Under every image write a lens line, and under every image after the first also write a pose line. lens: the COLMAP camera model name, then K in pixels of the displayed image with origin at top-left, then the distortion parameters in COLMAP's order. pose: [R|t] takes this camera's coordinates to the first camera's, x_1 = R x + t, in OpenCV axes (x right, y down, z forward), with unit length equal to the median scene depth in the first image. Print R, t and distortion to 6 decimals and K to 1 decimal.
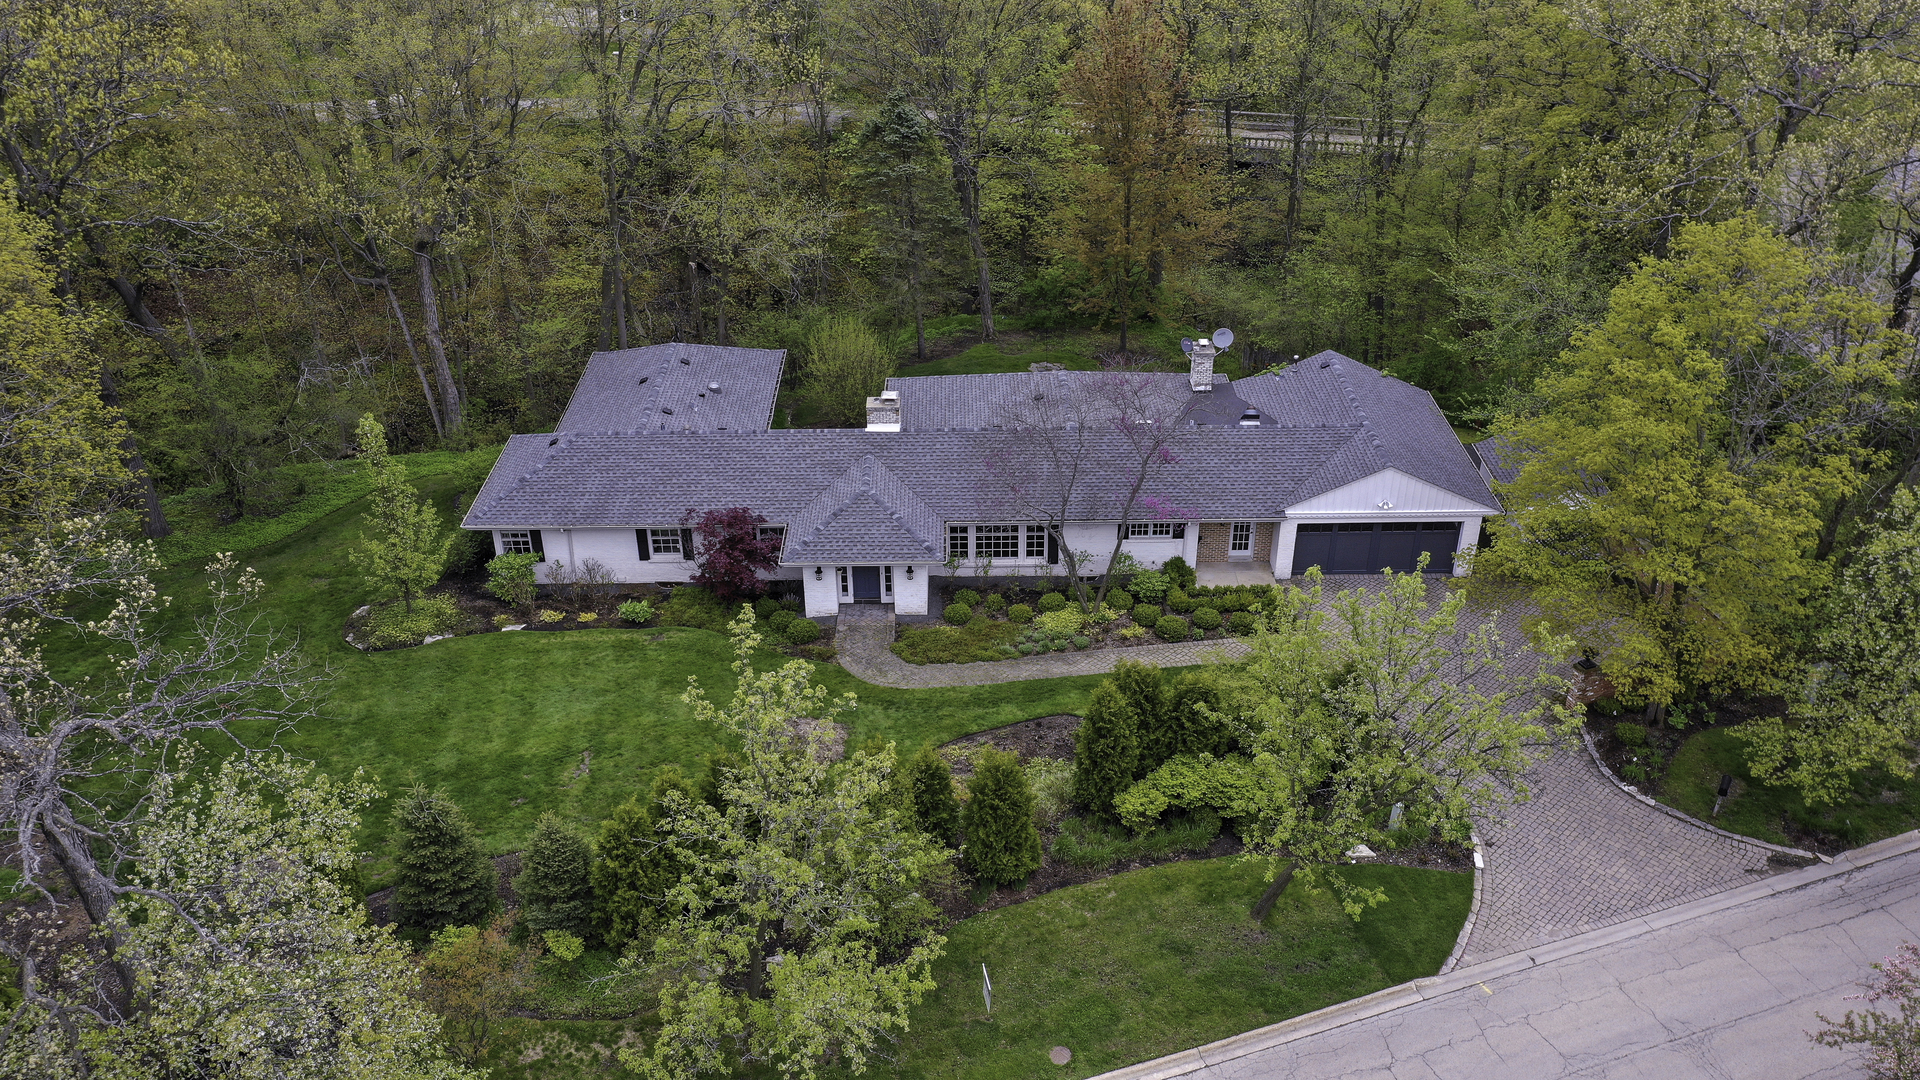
lens RADIAL K [[1529.9, 0, 957.2], [0, 1529.9, 538.7], [0, 0, 1]] dist [0.005339, 0.046730]
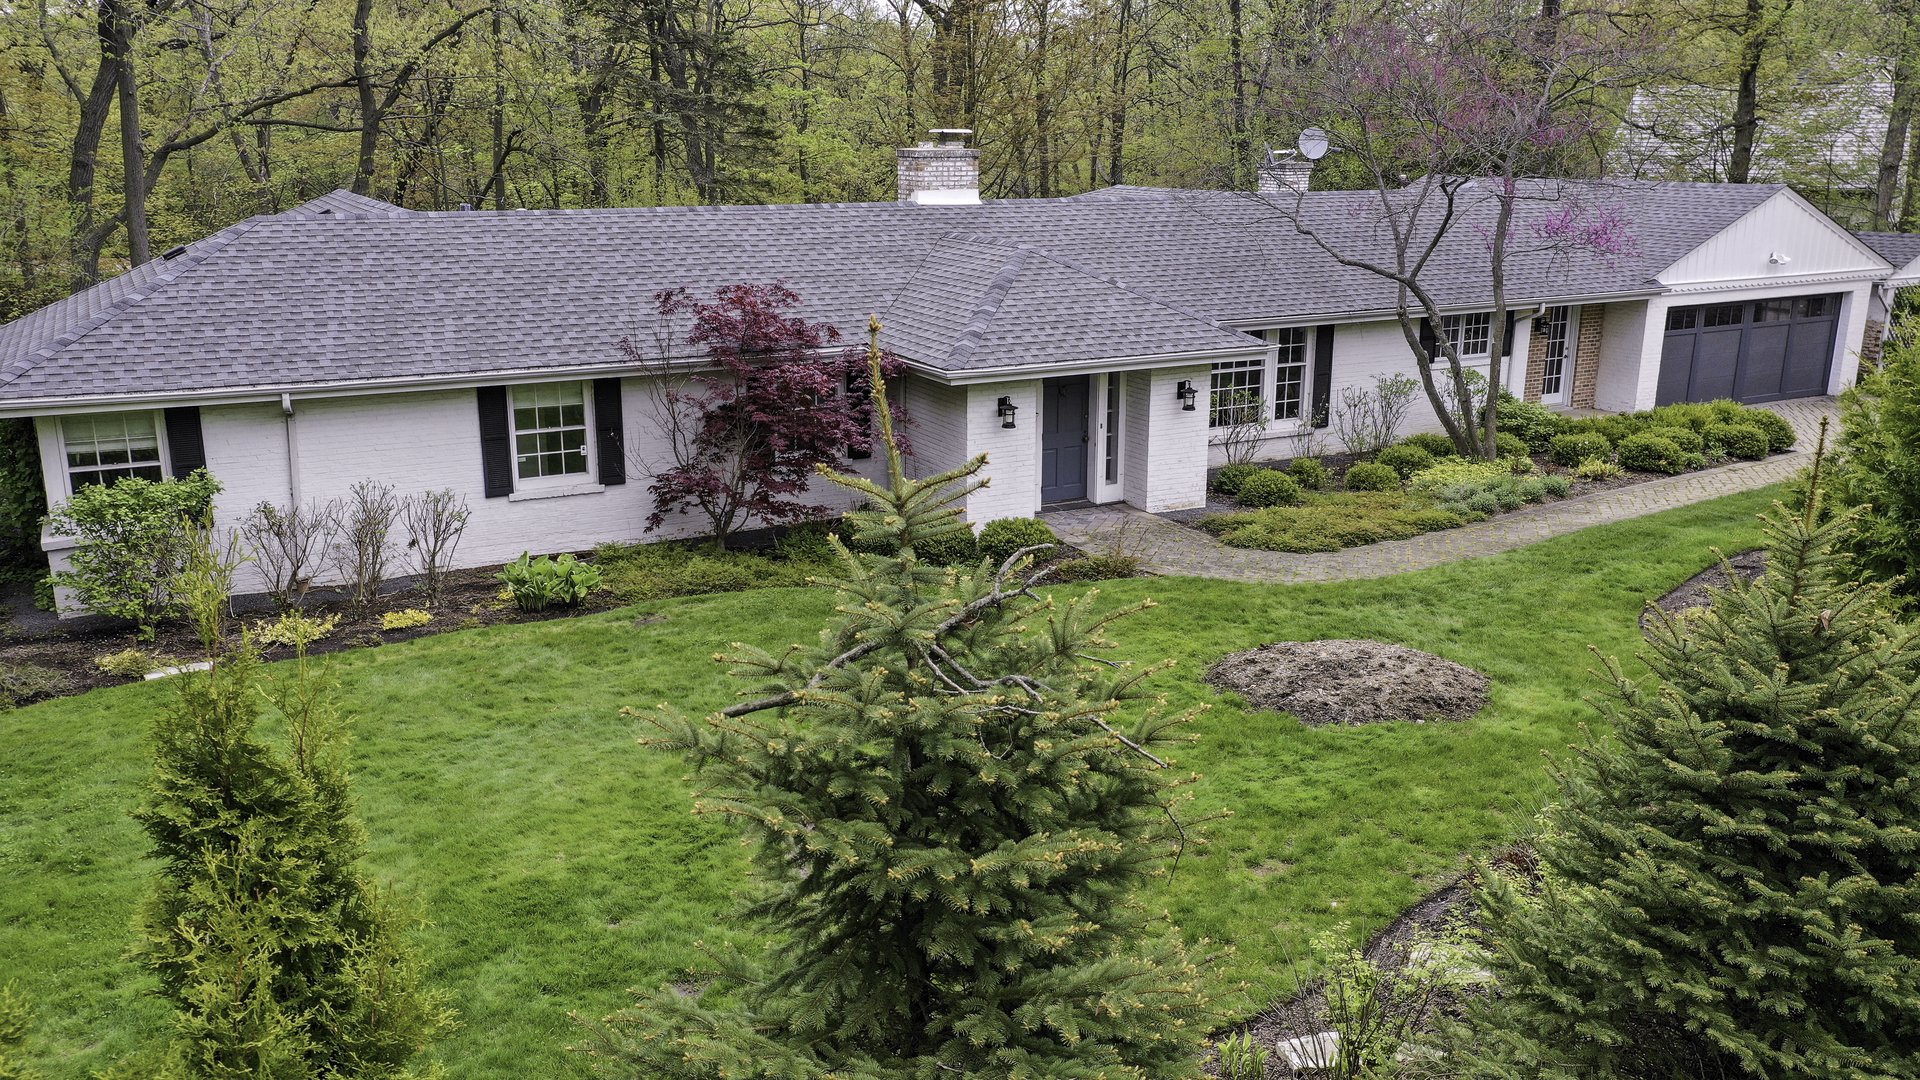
lens RADIAL K [[1529.9, 0, 958.0], [0, 1529.9, 542.3], [0, 0, 1]] dist [0.005339, 0.046730]
pose [[0.886873, -0.112827, 0.448024, -0.301056], [0.228116, 0.950214, -0.212266, 0.145204], [-0.401769, 0.290455, 0.868457, 0.681817]]
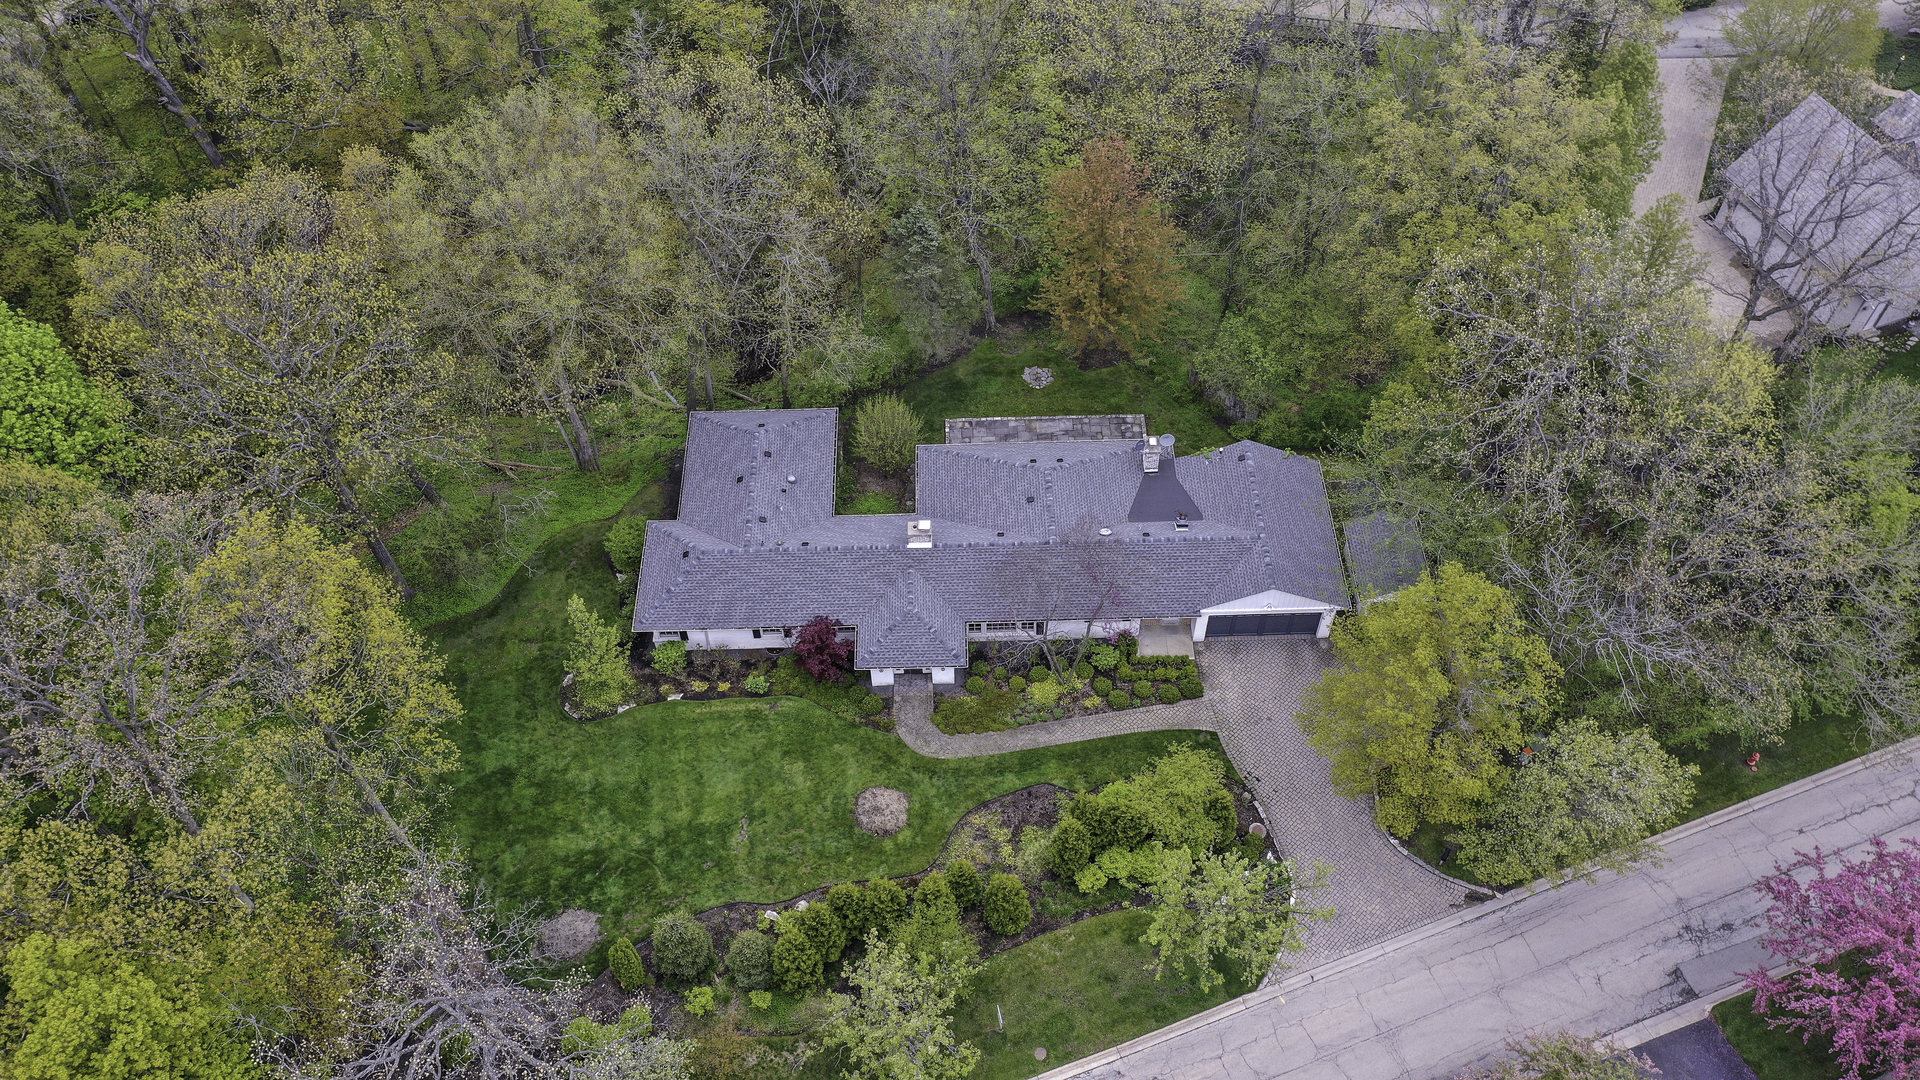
lens RADIAL K [[1529.9, 0, 961.4], [0, 1529.9, 539.0], [0, 0, 1]] dist [0.005339, 0.046730]
pose [[0.999863, -0.015590, 0.005556, -0.019993], [0.012528, 0.932311, 0.361441, -0.649432], [-0.010815, -0.361322, 0.932378, -0.345646]]
